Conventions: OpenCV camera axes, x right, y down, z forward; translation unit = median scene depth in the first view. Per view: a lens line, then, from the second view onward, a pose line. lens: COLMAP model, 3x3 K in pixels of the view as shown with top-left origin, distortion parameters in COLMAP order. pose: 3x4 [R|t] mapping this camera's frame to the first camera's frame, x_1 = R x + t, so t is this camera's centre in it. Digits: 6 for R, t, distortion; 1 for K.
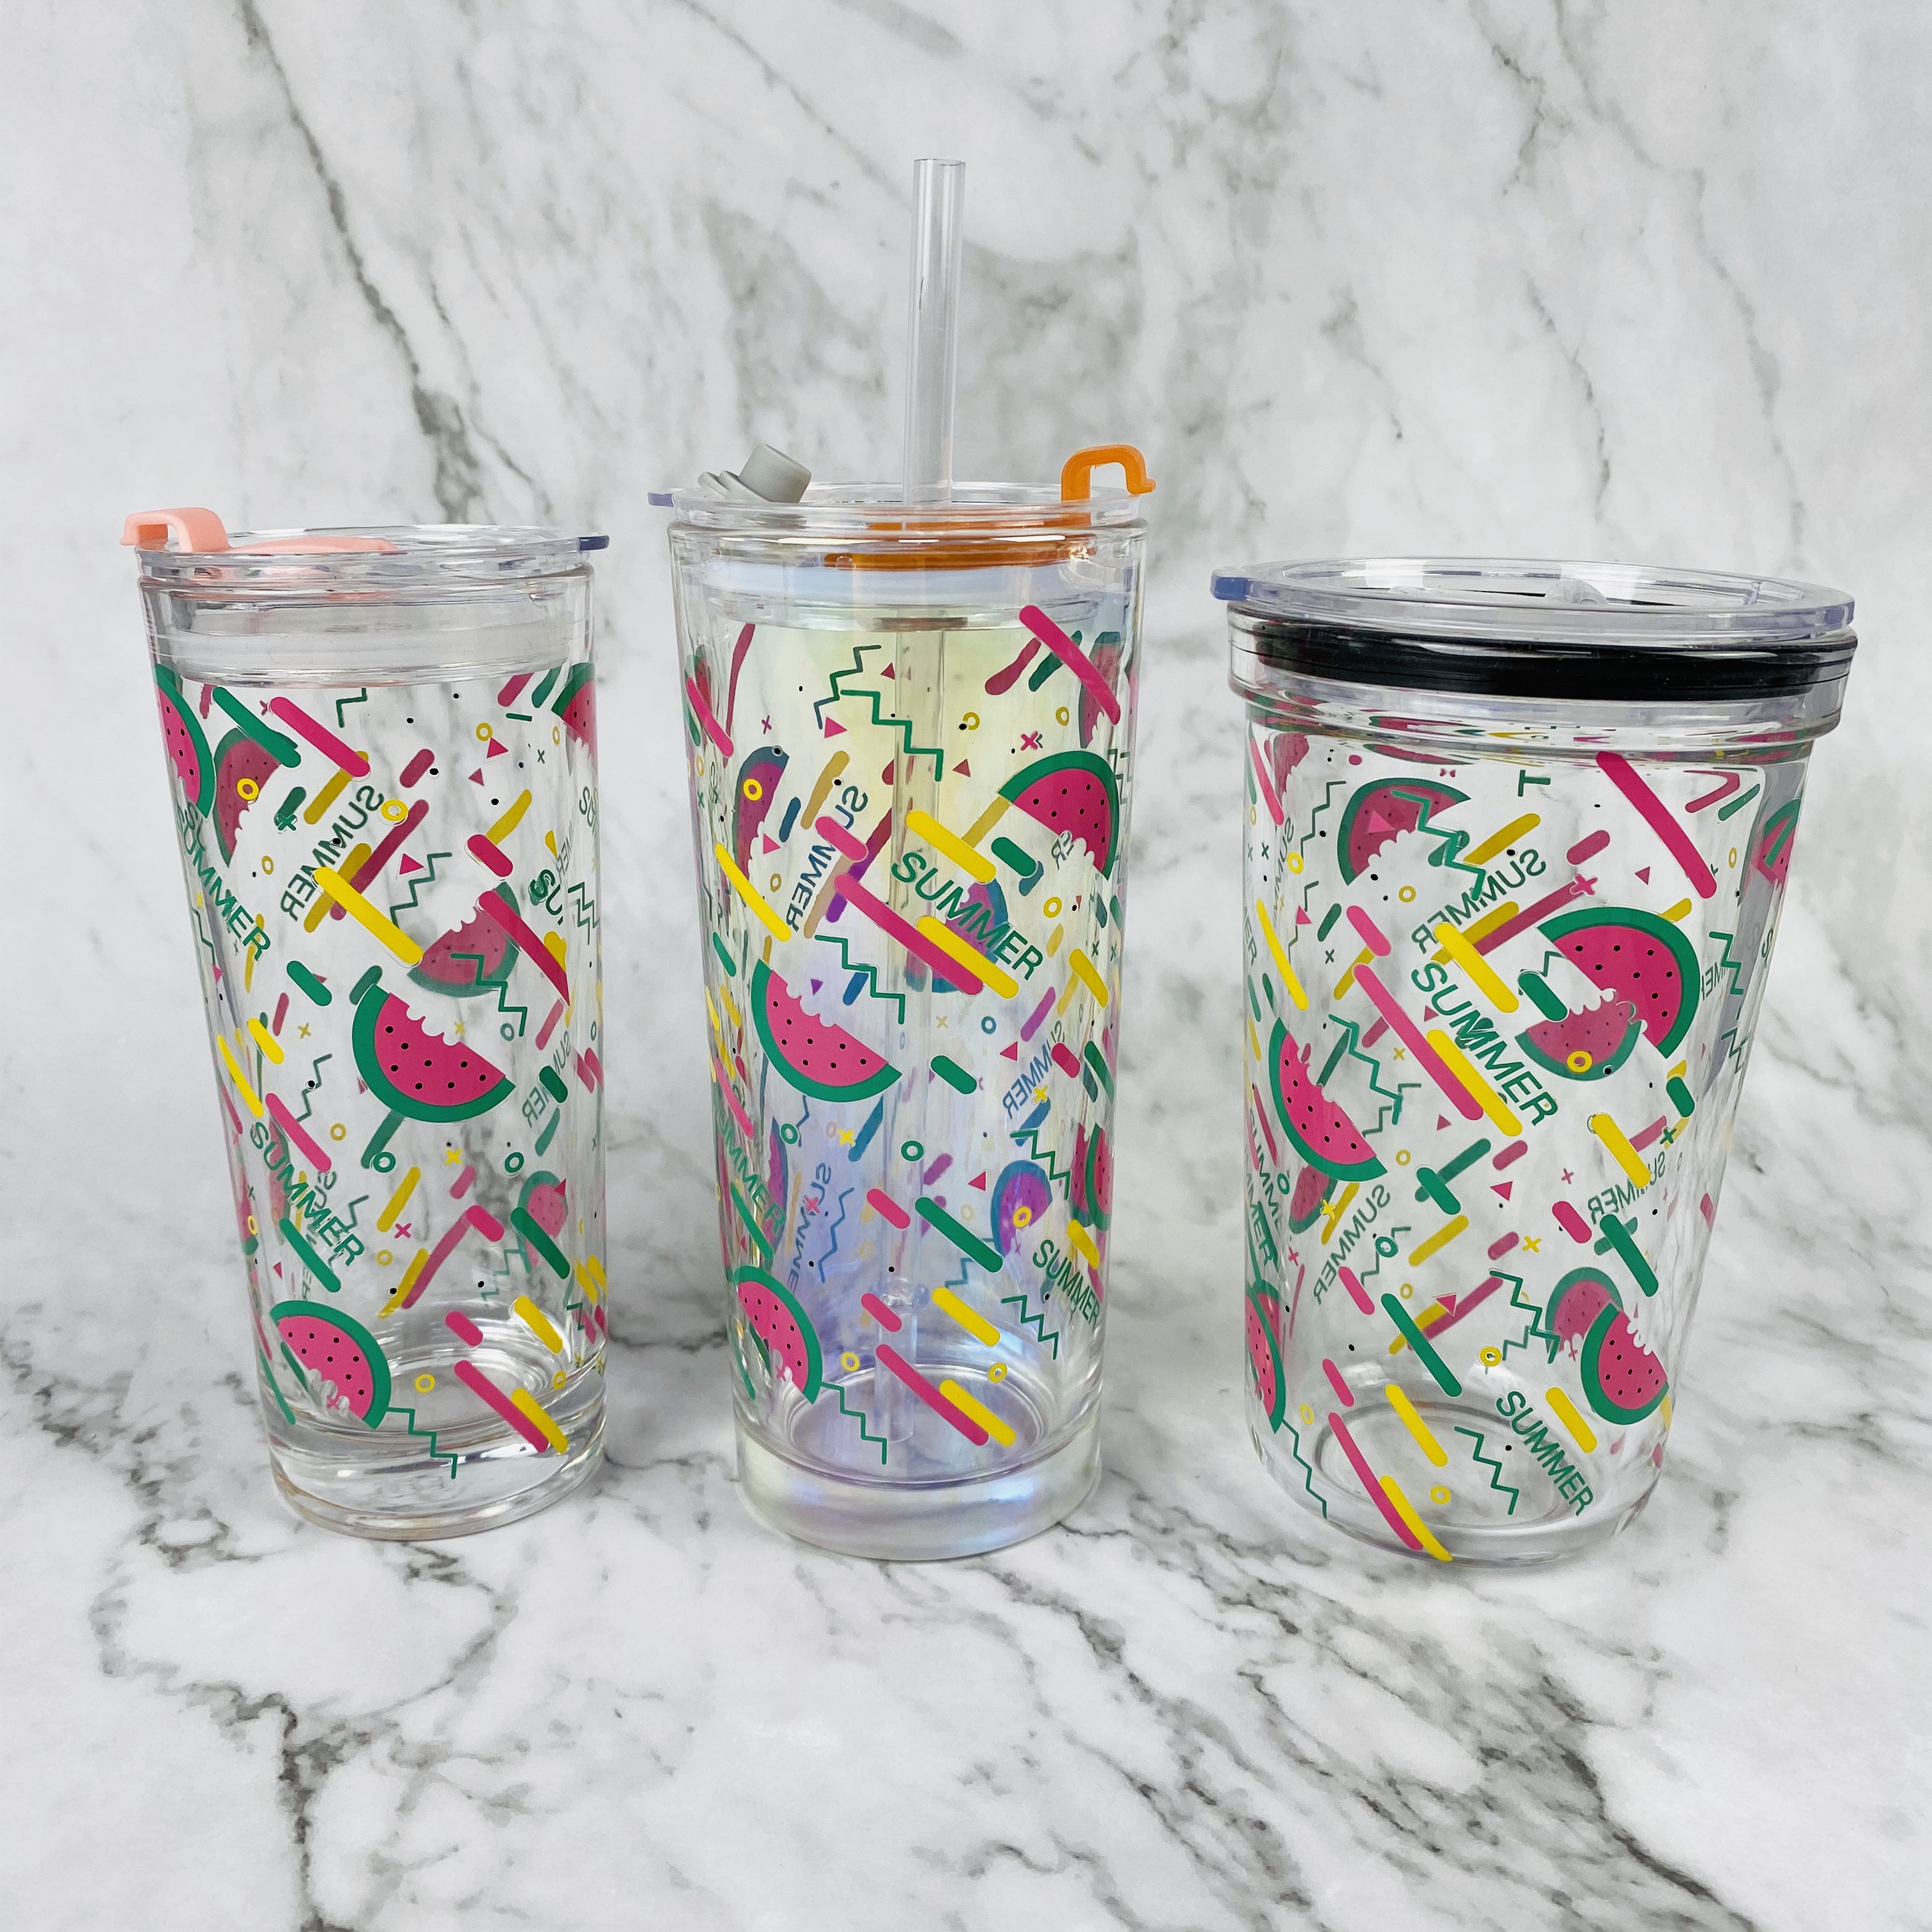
lens RADIAL K [[2094.5, 0, 966.9], [0, 2094.5, 966.5], [0, 0, 1]] dist [0.005484, -0.022163]
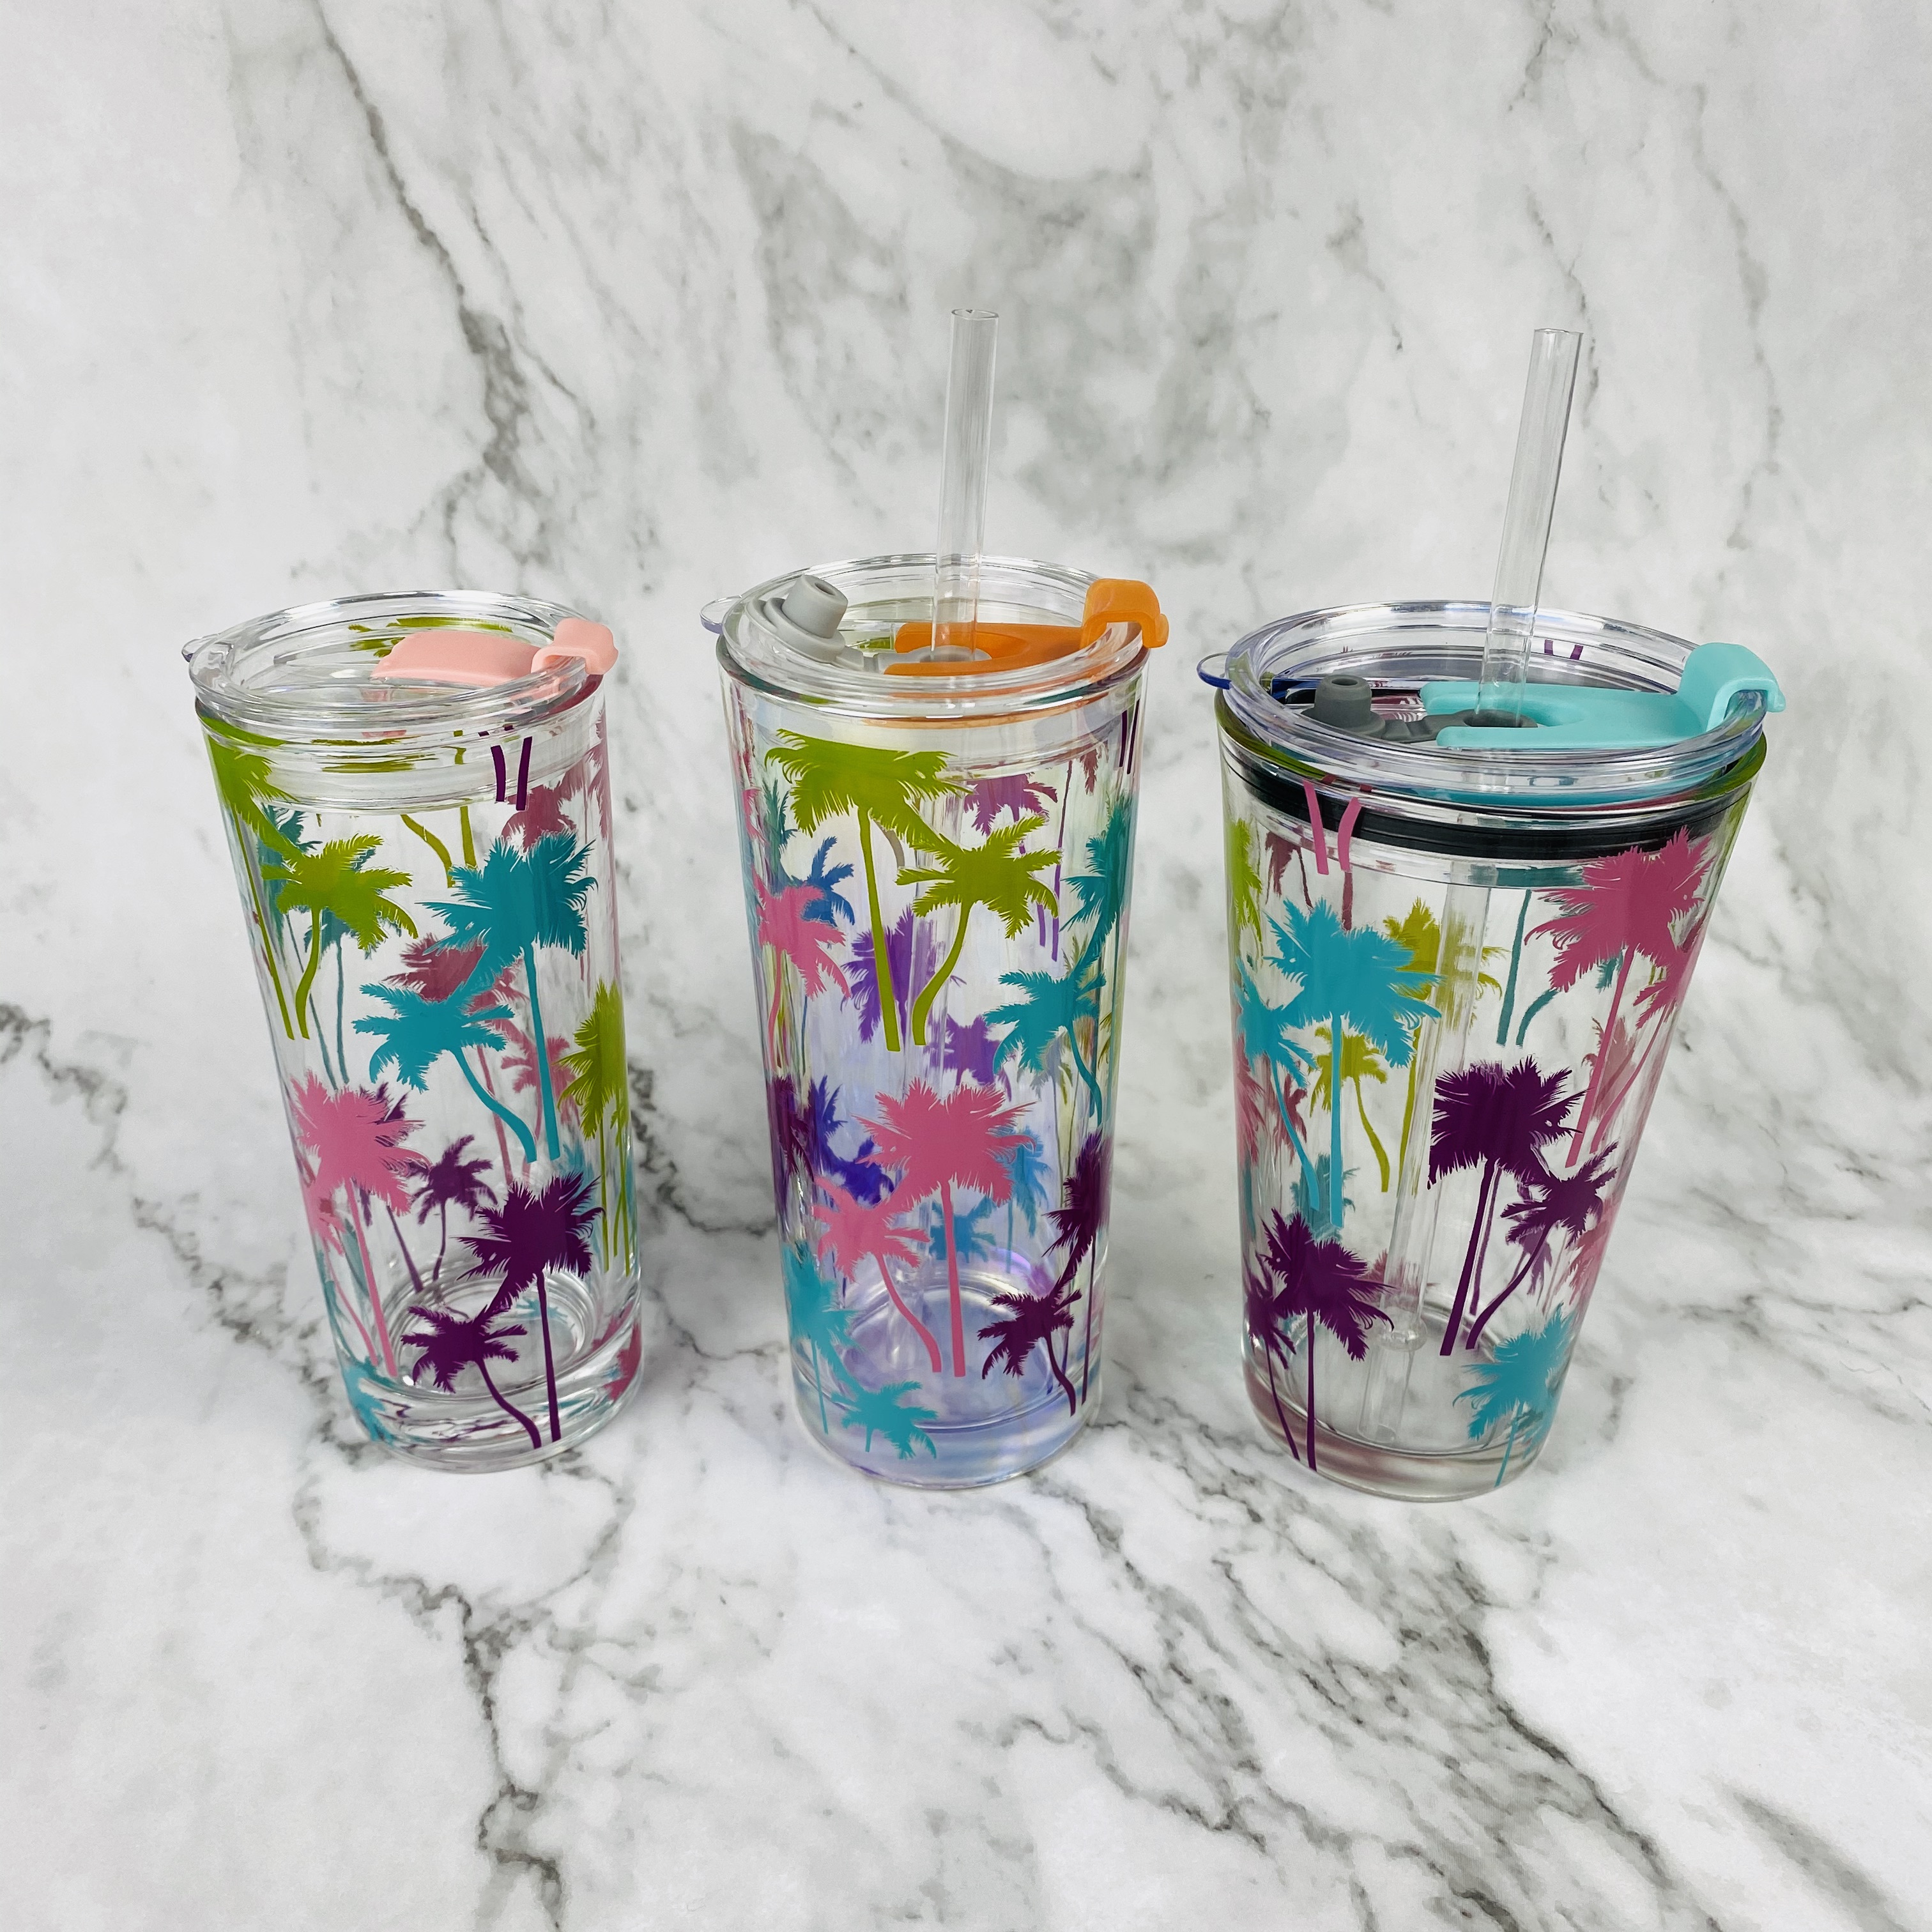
lens RADIAL K [[2105.8, 0, 960.5], [0, 2105.8, 965.7], [0, 0, 1]] dist [0.026415, -0.081421]
pose [[0.999963, -0.004445, -0.007394, -0.008684], [0.005949, 0.975976, 0.217797, -0.230290], [0.006248, -0.217833, 0.975966, -0.127264]]
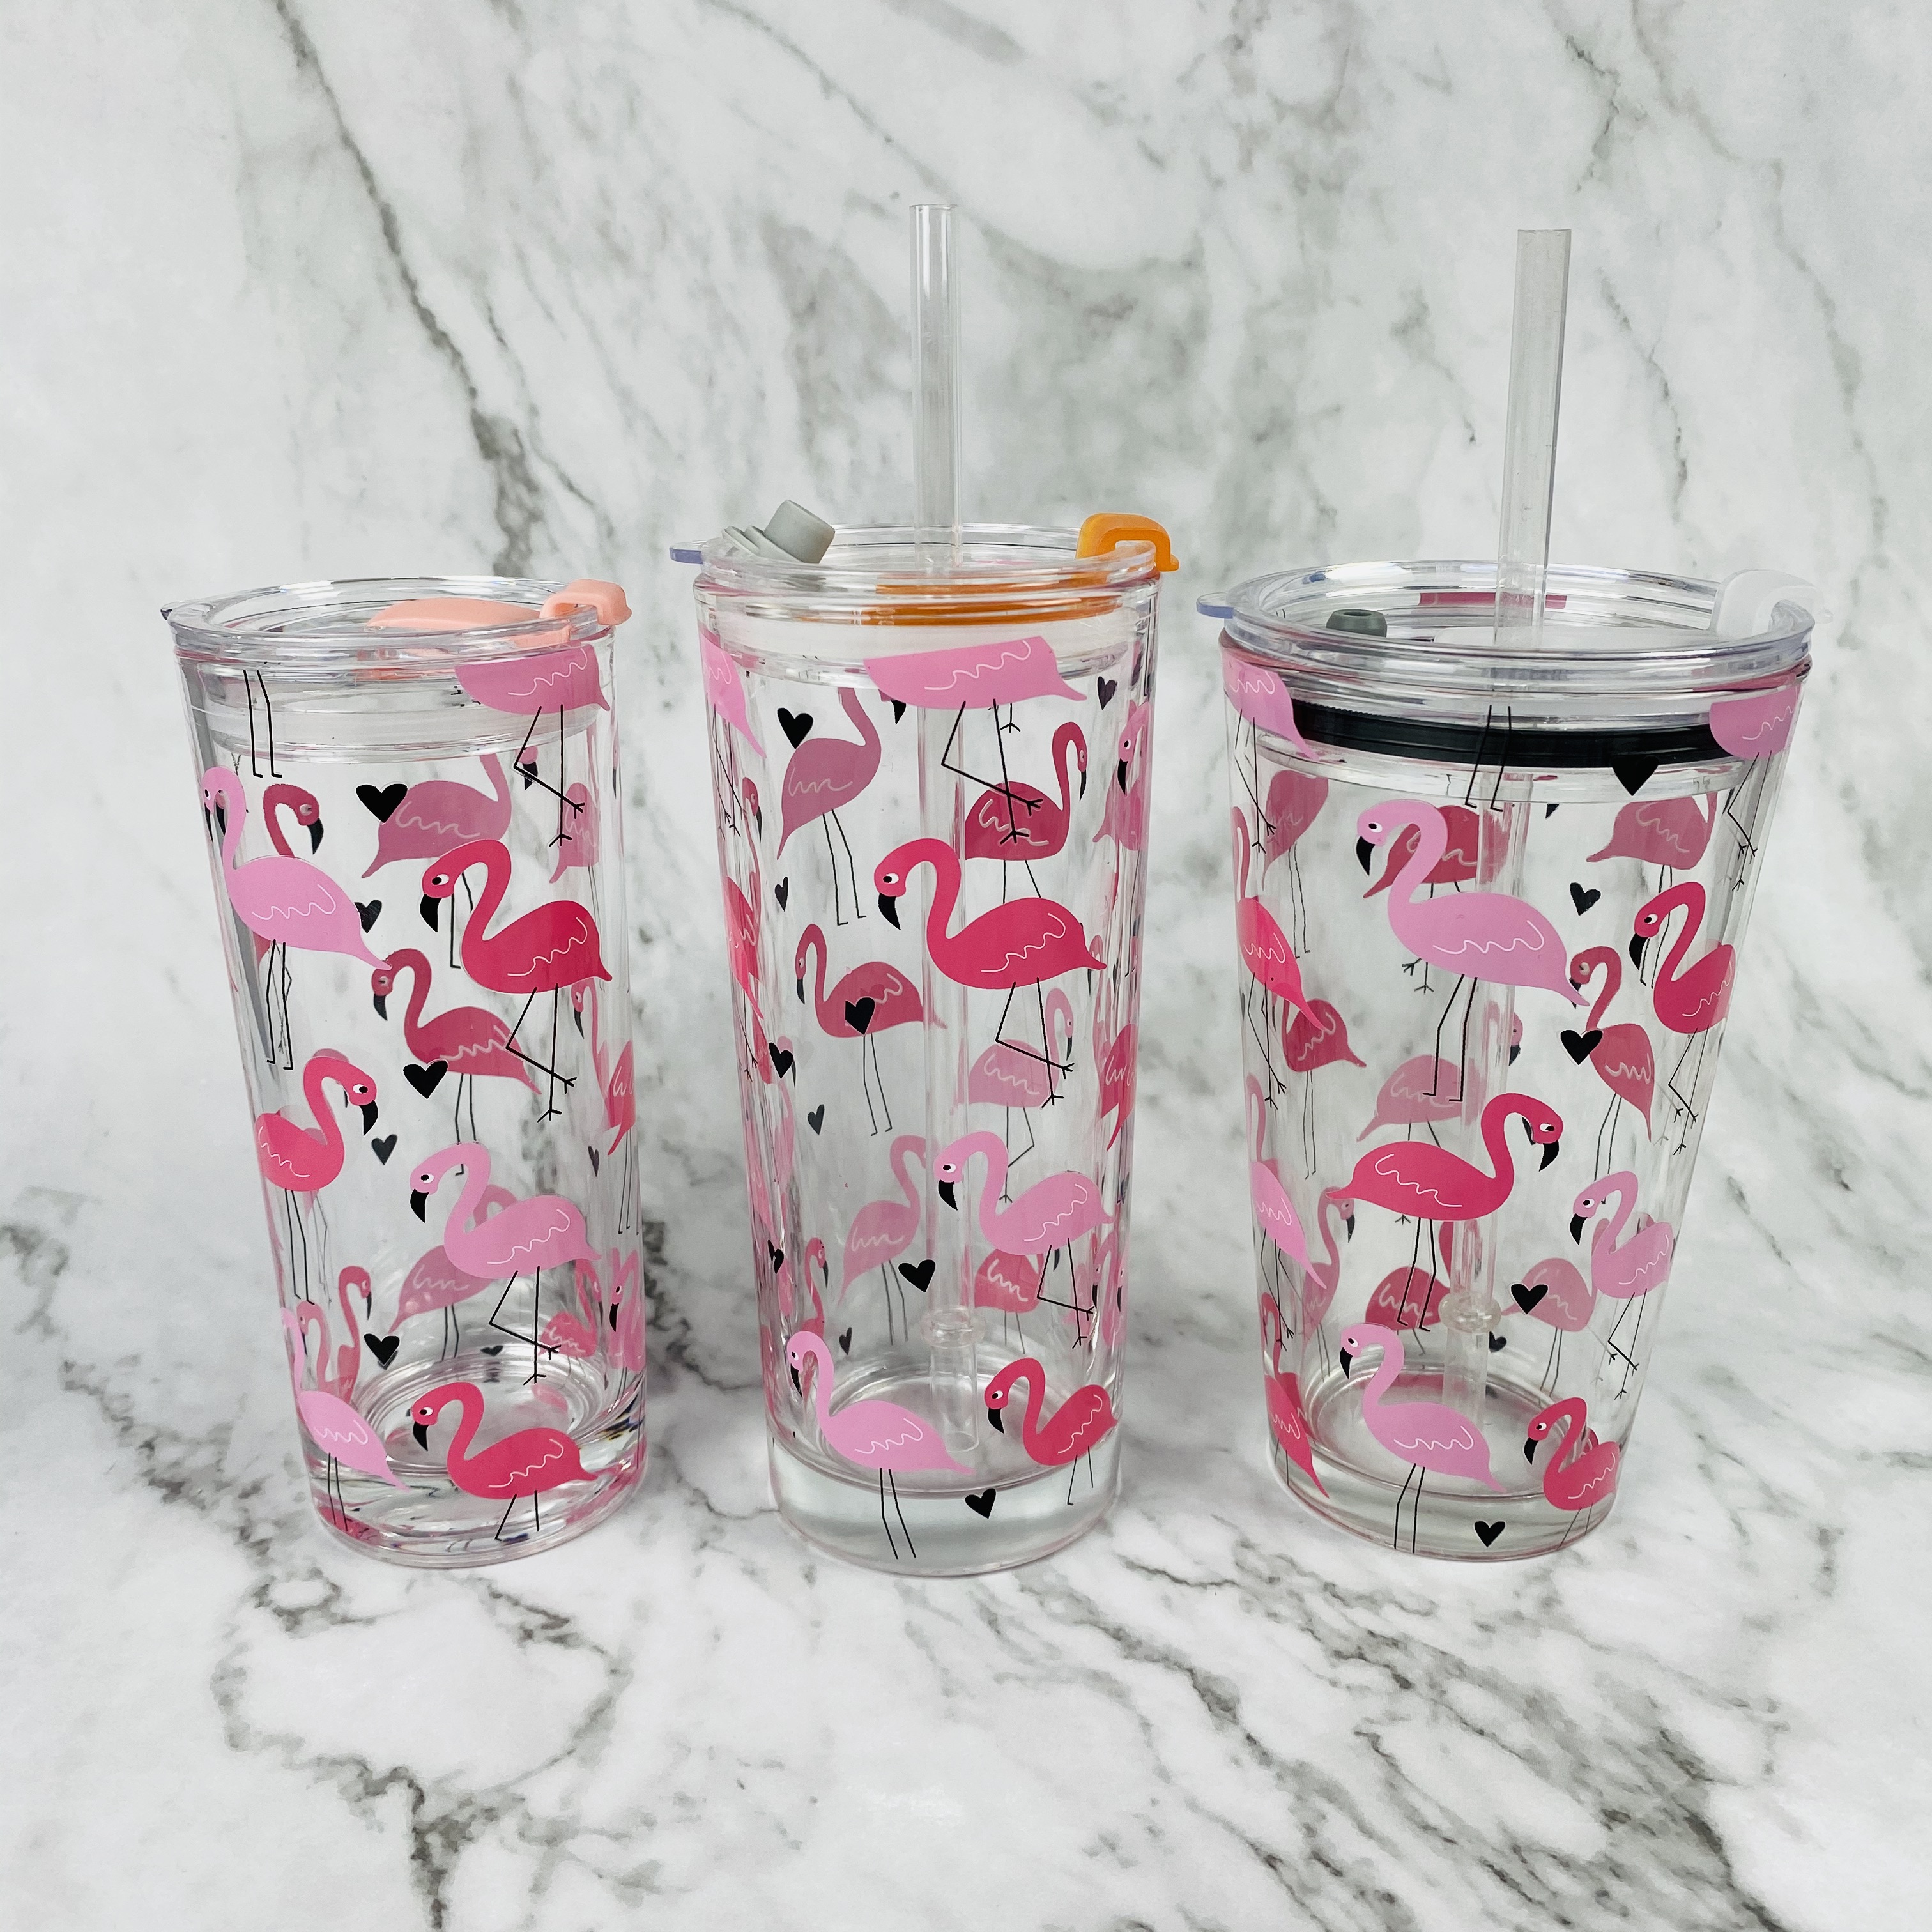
lens RADIAL K [[2085.5, 0, 957.6], [0, 2085.5, 982.9], [0, 0, 1]] dist [-0.001696, -0.014335]
pose [[0.999731, -0.017785, -0.014914, -0.031439], [0.018324, 0.999154, 0.036824, -0.048988], [0.014246, -0.037087, 0.999210, 0.011596]]
